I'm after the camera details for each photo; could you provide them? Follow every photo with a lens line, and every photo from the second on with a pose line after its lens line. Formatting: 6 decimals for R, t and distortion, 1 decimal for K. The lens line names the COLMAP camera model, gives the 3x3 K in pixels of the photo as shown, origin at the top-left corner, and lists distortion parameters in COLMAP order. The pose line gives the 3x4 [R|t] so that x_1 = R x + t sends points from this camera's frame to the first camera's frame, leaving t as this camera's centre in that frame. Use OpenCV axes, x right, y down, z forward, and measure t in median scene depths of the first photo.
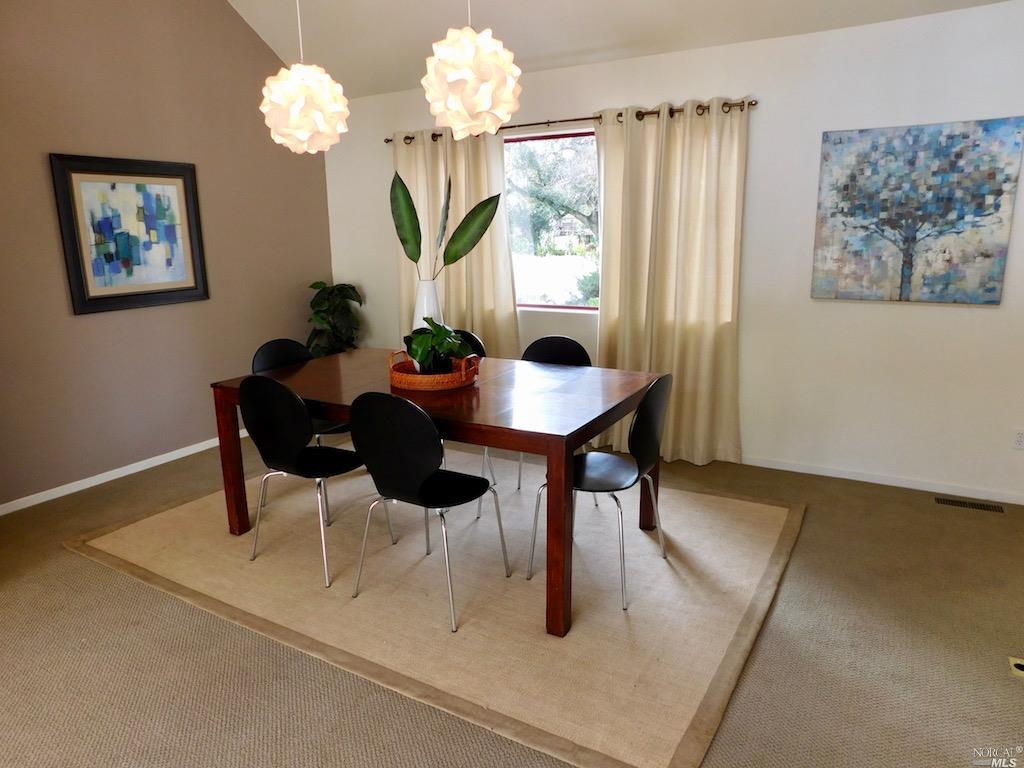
lens RADIAL K [[672.6, 0, 510.9], [0, 672.6, 385.8], [0, 0, 1]] dist [-0.079594, 0.062753]
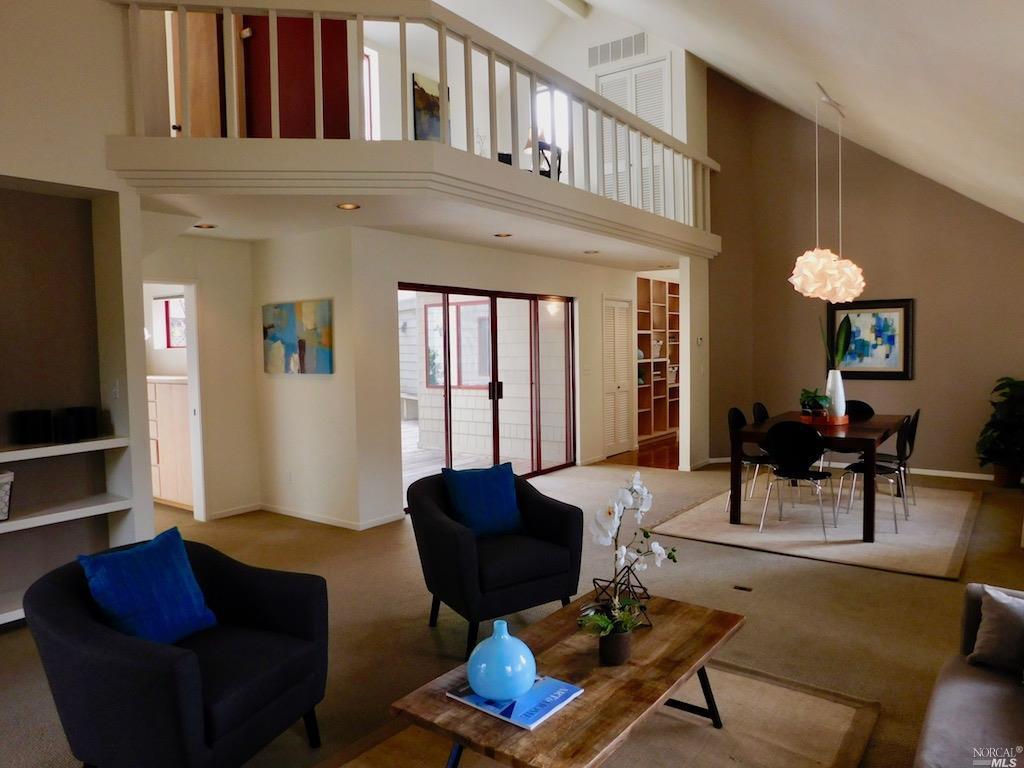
lens RADIAL K [[703.1, 0, 509.3], [0, 703.1, 383.7], [0, 0, 1]] dist [-0.071644, 0.053436]
pose [[-0.100564, 0.076491, -0.991986, 1.691699], [-0.206277, 0.973773, 0.095998, -0.107552], [0.973312, 0.214278, -0.082149, 0.254644]]
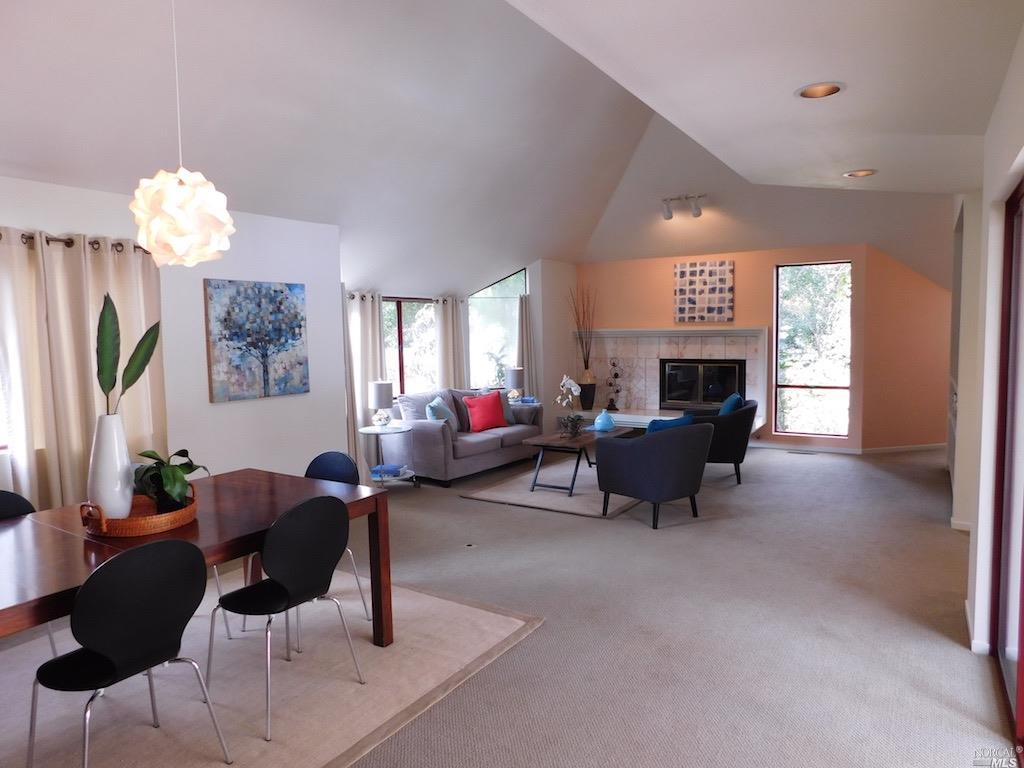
lens RADIAL K [[672.6, 0, 510.9], [0, 672.6, 385.8], [0, 0, 1]] dist [-0.079594, 0.062753]
pose [[0.046332, -0.067690, 0.996630, -0.858644], [0.241563, 0.968849, 0.054573, -0.104033], [-0.969278, 0.238220, 0.061240, 0.385090]]
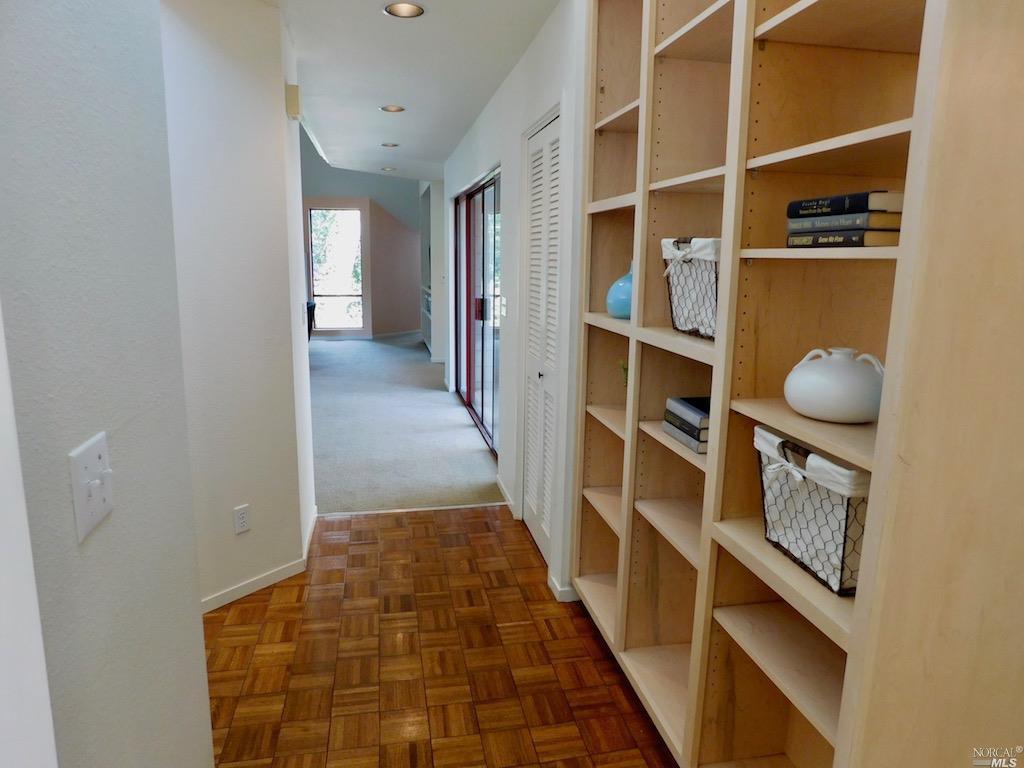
lens RADIAL K [[672.6, 0, 510.9], [0, 672.6, 385.8], [0, 0, 1]] dist [-0.079594, 0.062753]
pose [[-0.649050, -0.133310, 0.748974, -1.659204], [0.168511, 0.934876, 0.312428, -0.200414], [-0.741847, 0.328992, -0.584318, 0.994520]]
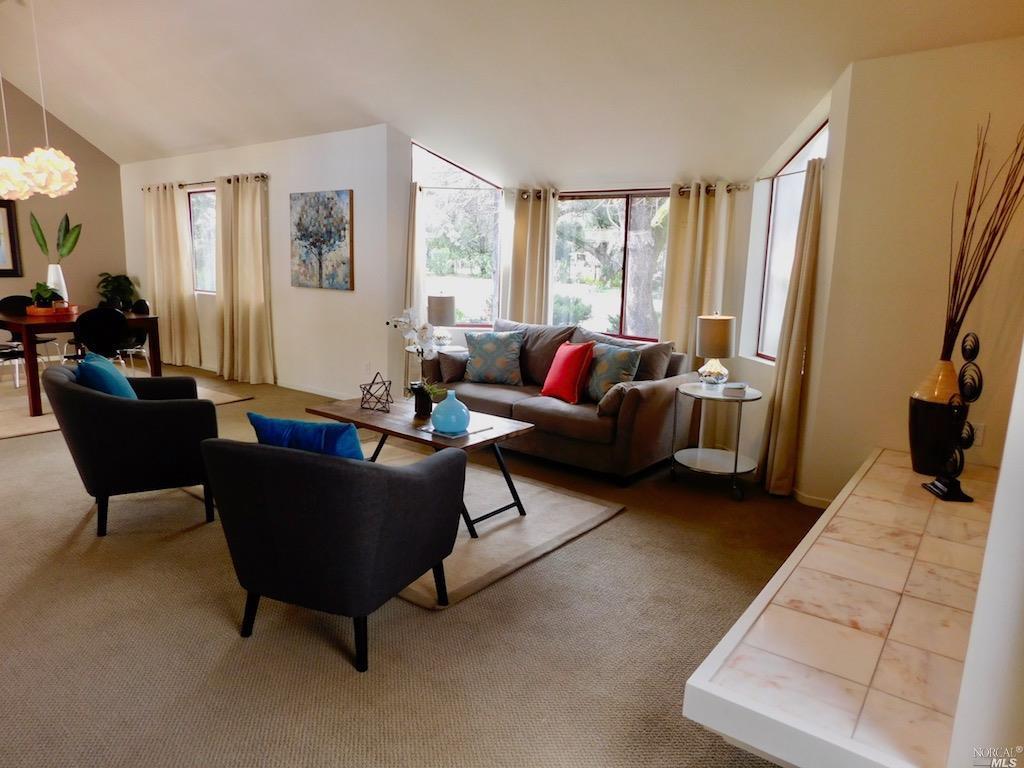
lens RADIAL K [[672.6, 0, 510.9], [0, 672.6, 385.8], [0, 0, 1]] dist [-0.079594, 0.062753]
pose [[0.991819, 0.065780, -0.109402, 1.335895], [-0.070221, 0.996836, -0.037245, 0.166387], [0.106606, 0.044622, 0.993300, -0.728883]]
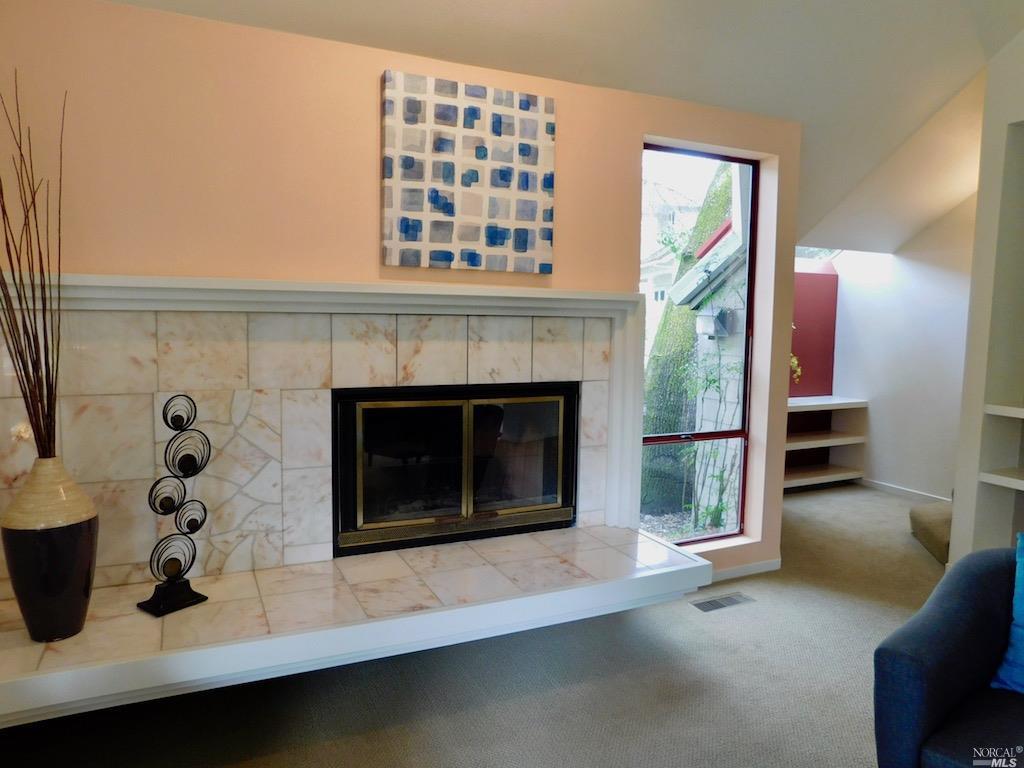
lens RADIAL K [[703.1, 0, 509.3], [0, 703.1, 383.7], [0, 0, 1]] dist [-0.071644, 0.053436]
pose [[-0.822542, -0.052759, 0.566252, 1.155907], [0.124784, 0.954680, 0.270212, -0.119955], [-0.554846, 0.292919, -0.778681, 0.466526]]
